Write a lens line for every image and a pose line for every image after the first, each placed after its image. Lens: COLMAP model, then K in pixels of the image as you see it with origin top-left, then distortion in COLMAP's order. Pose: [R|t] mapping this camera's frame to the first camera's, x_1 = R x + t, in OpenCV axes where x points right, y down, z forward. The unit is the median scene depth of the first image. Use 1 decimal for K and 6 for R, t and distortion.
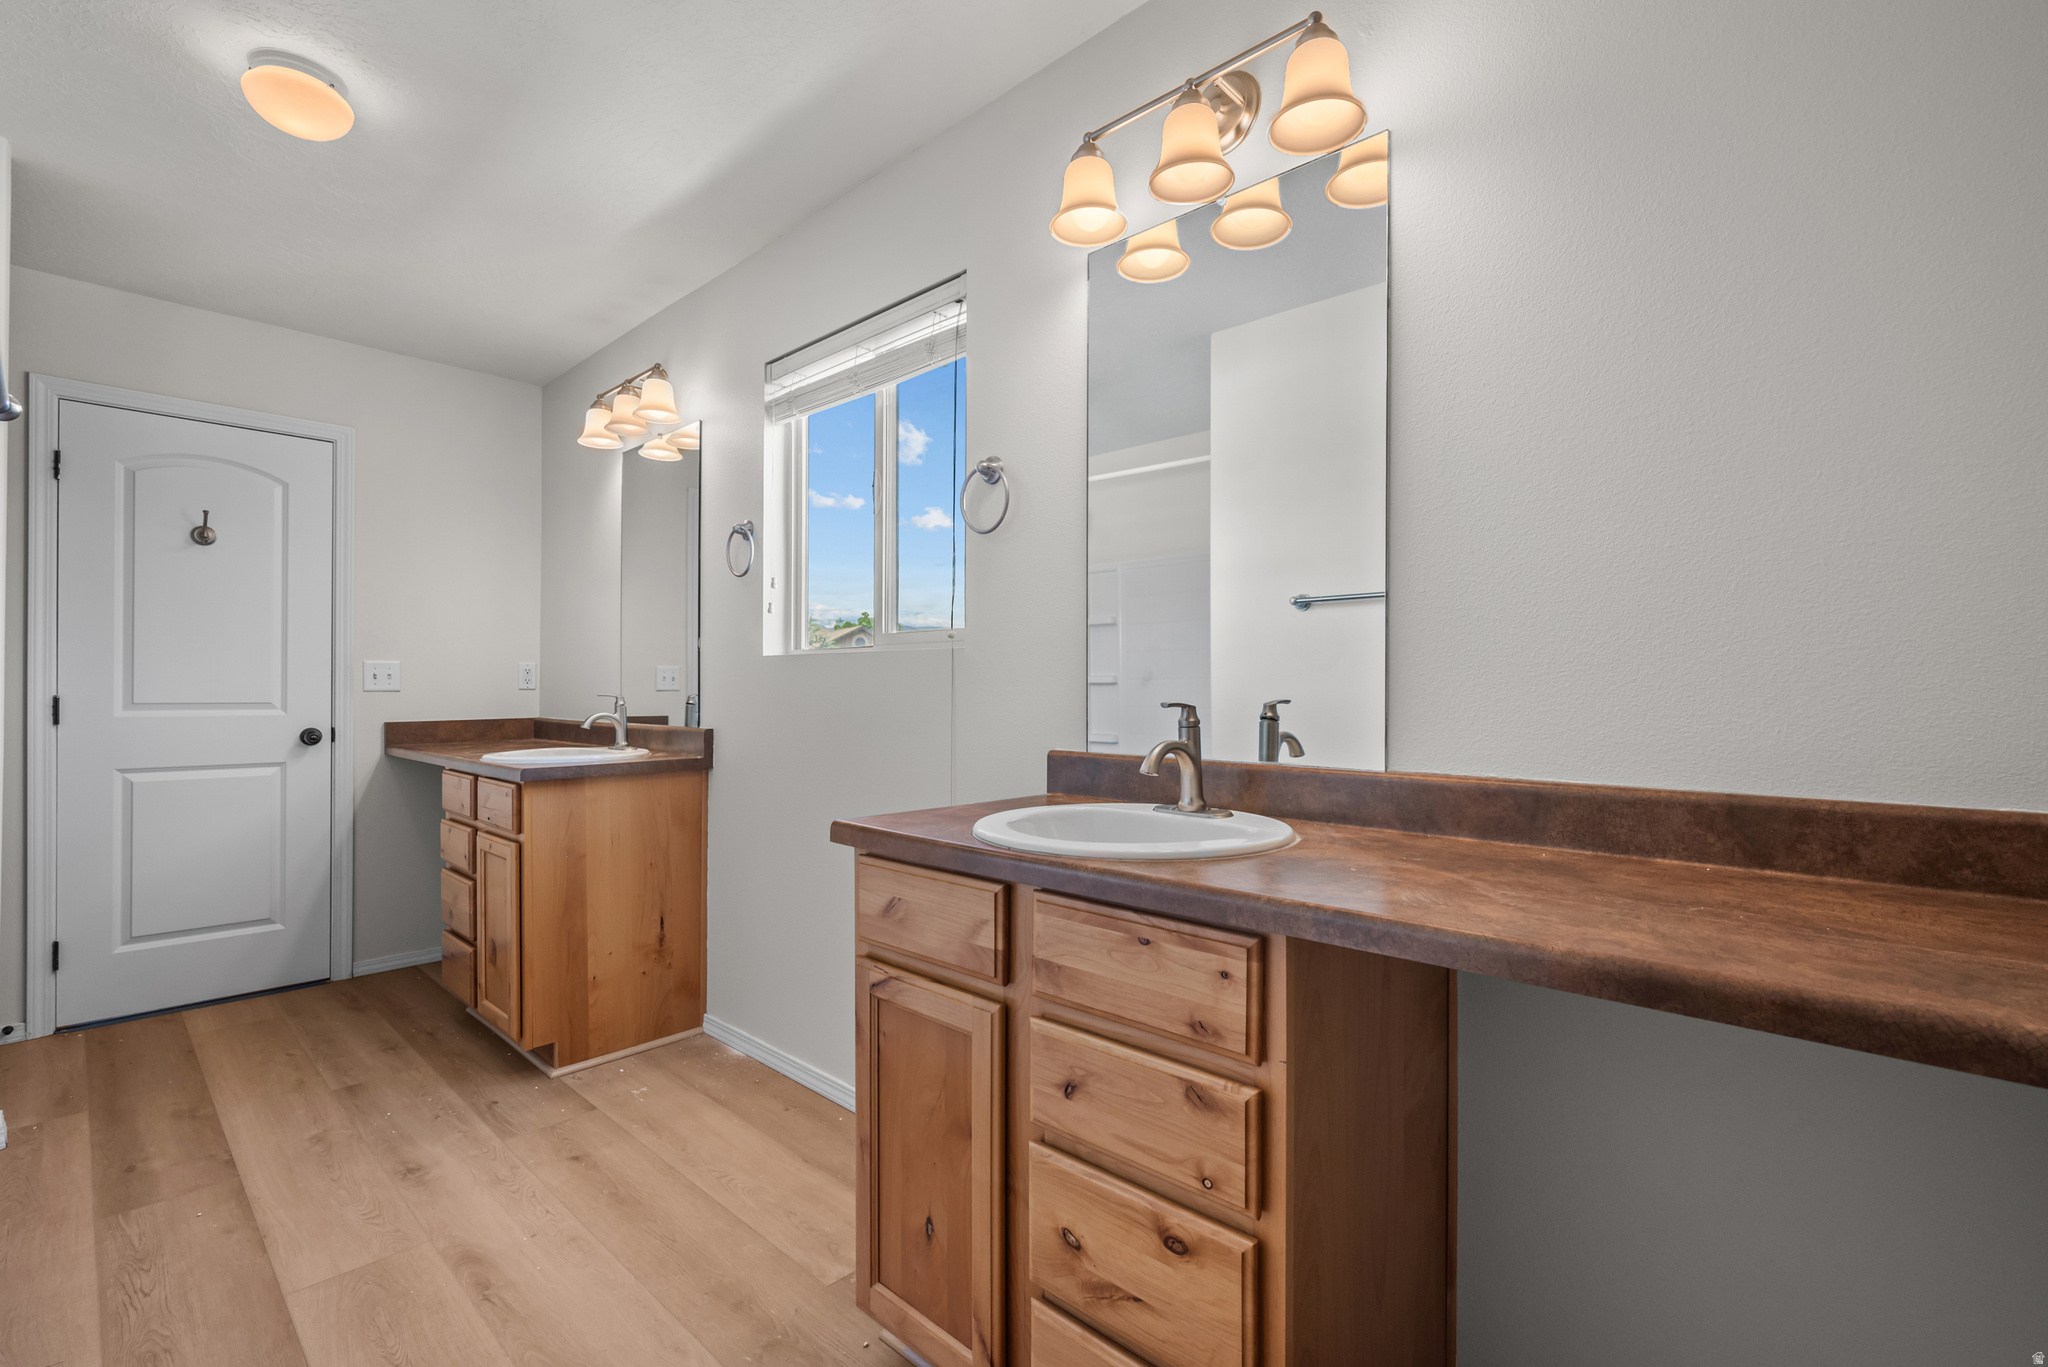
lens RADIAL K [[897.4, 0, 1024.0], [0, 897.4, 683.5], [0, 0, 1]] dist [0.000096, -0.000172]
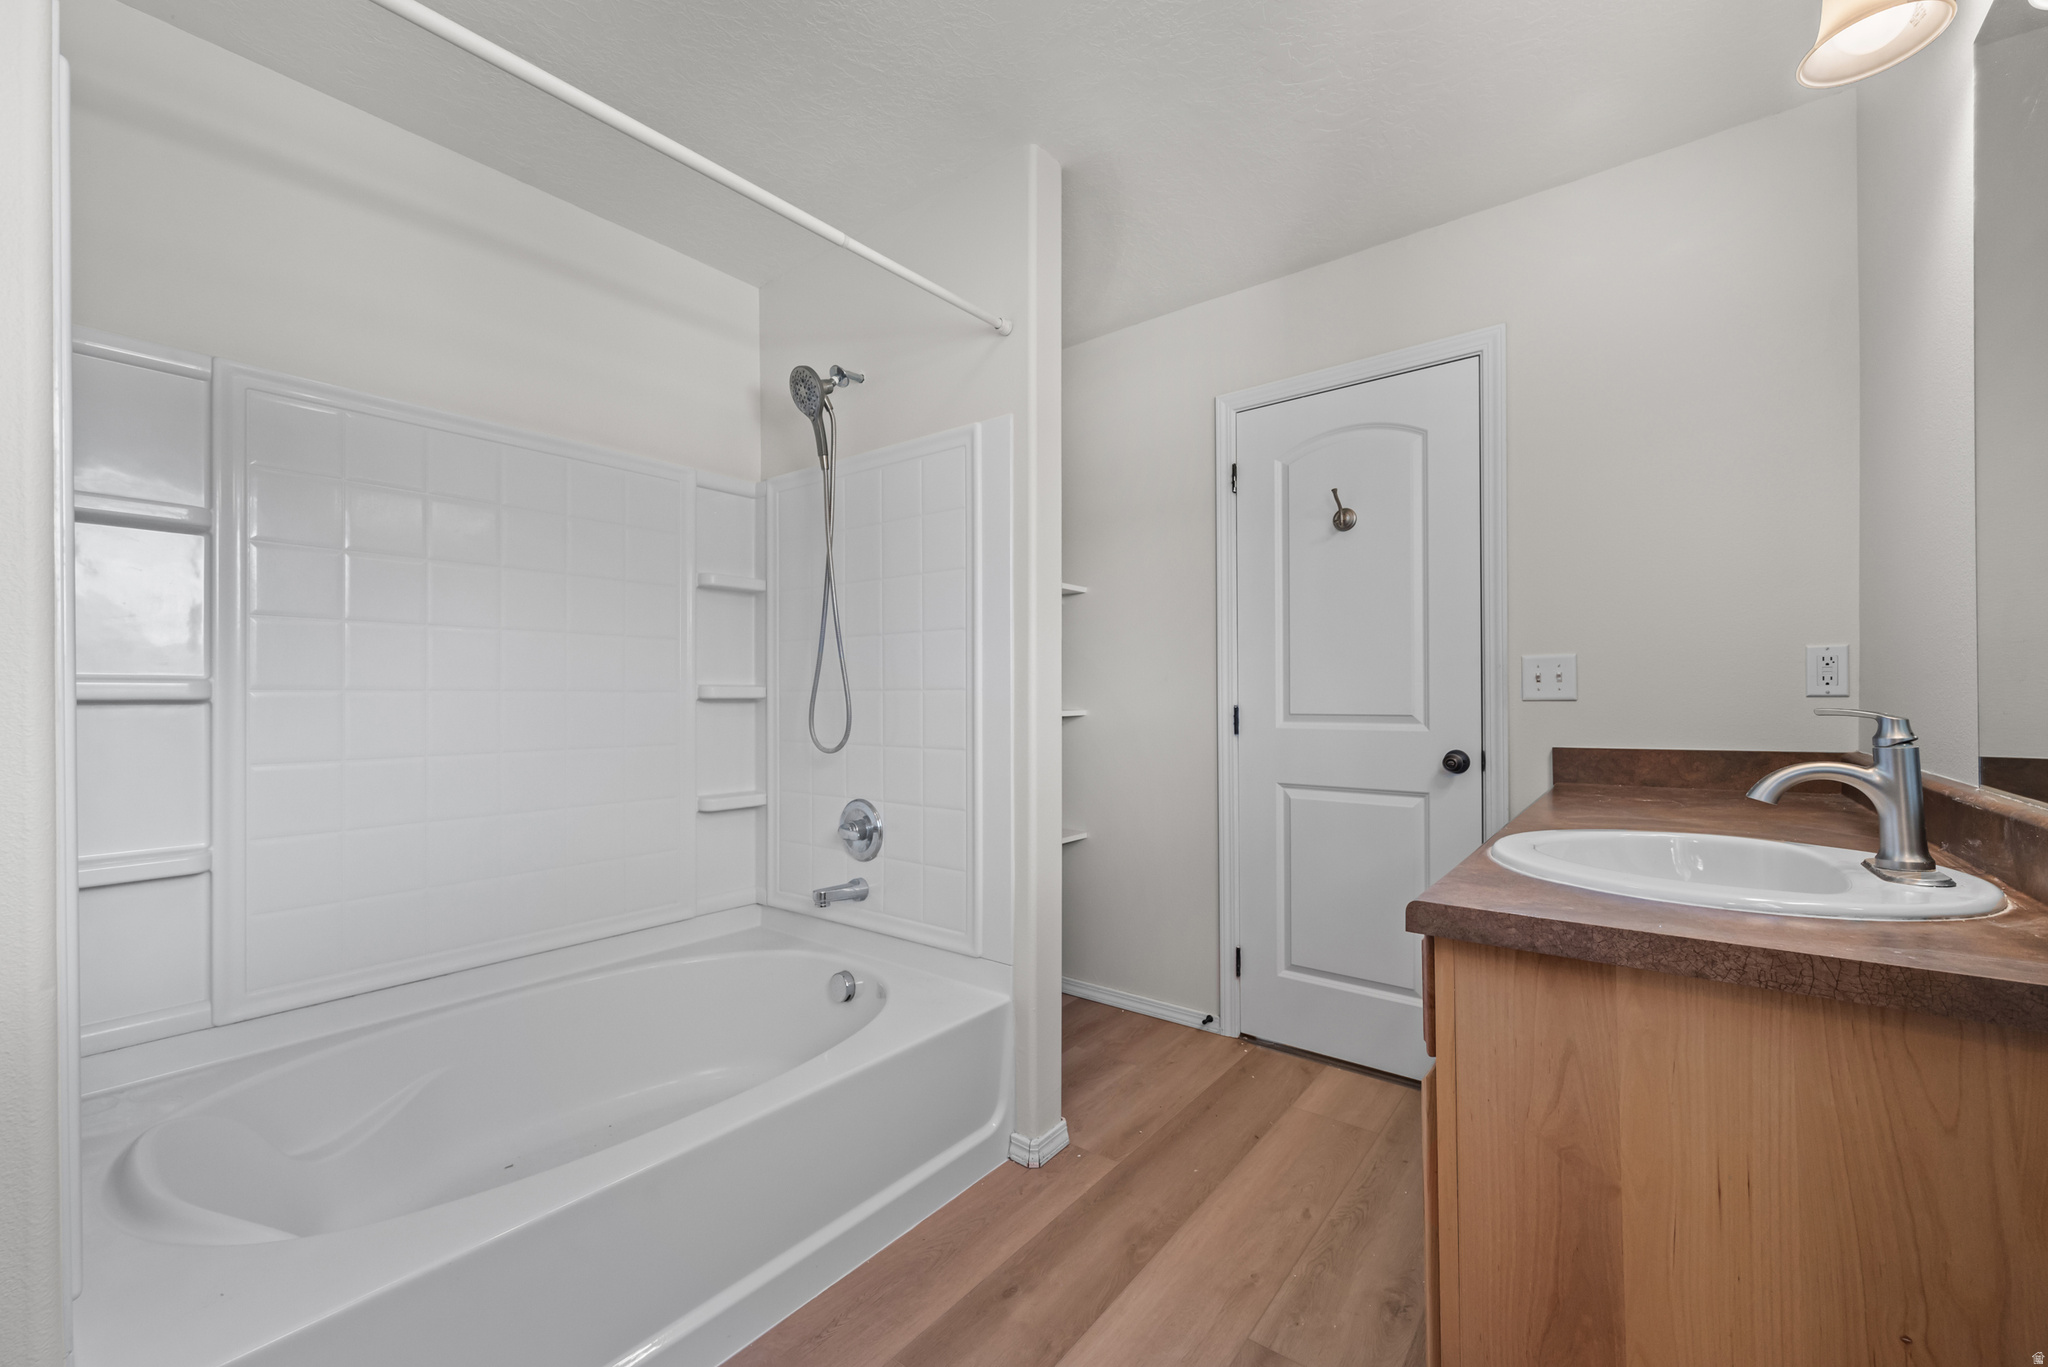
lens RADIAL K [[812.0, 0, 1028.7], [0, 812.0, 701.4], [0, 0, 1]] dist [0.002188, 0.000076]
pose [[0.104693, -0.002307, -0.994502, -0.179062], [0.010408, 0.999945, -0.001224, 0.006927], [0.994450, -0.010222, 0.104711, 0.638766]]
